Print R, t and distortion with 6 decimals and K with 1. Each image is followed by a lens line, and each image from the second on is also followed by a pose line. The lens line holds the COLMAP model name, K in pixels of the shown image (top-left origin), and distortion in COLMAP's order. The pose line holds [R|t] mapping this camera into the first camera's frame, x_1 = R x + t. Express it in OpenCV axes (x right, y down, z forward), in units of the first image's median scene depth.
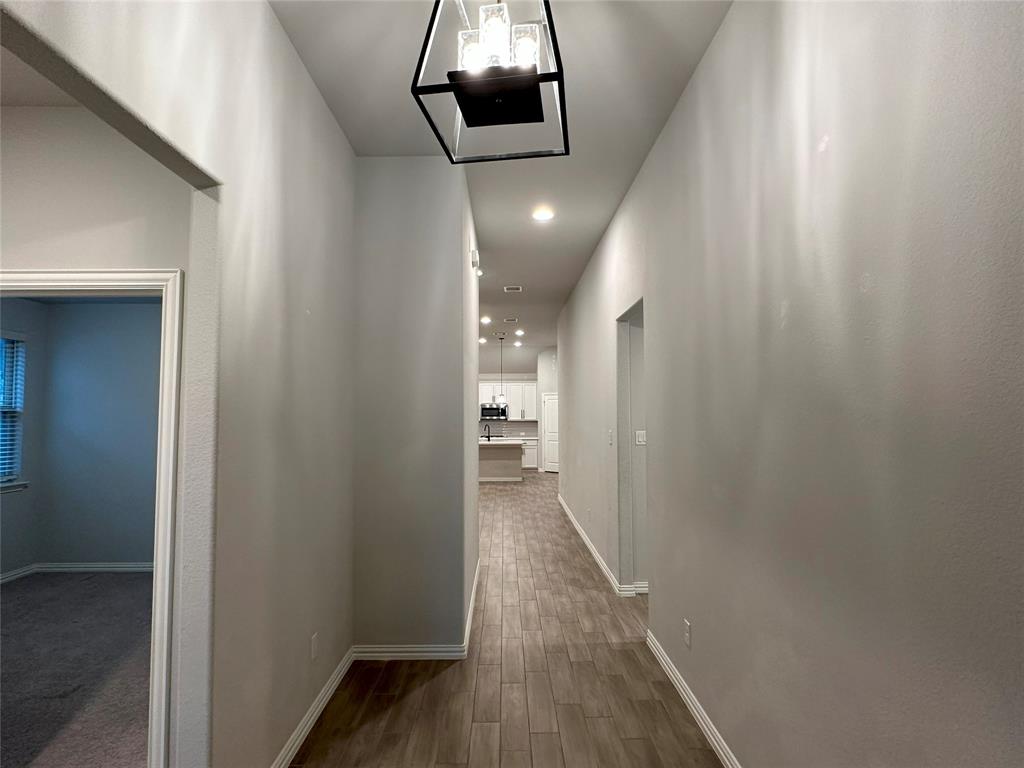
lens RADIAL K [[505.8, 0, 512.0], [0, 505.8, 384.0], [0, 0, 1]] dist [-0.000746, -0.000107]
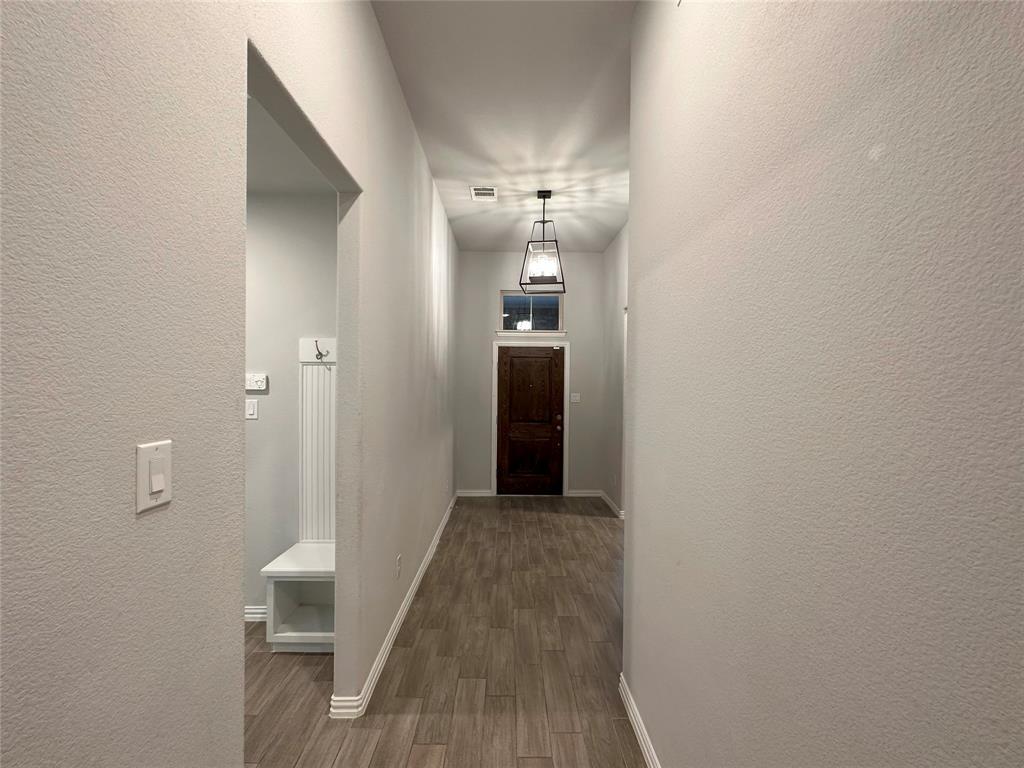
lens RADIAL K [[439.5, 0, 512.0], [0, 439.5, 384.0], [0, 0, 1]] dist [-0.001806, 0.000596]
pose [[-0.999992, -0.003440, 0.002115, 0.049424], [-0.003552, 0.998431, -0.055882, 0.075394], [-0.001919, -0.055889, -0.998435, 1.144896]]
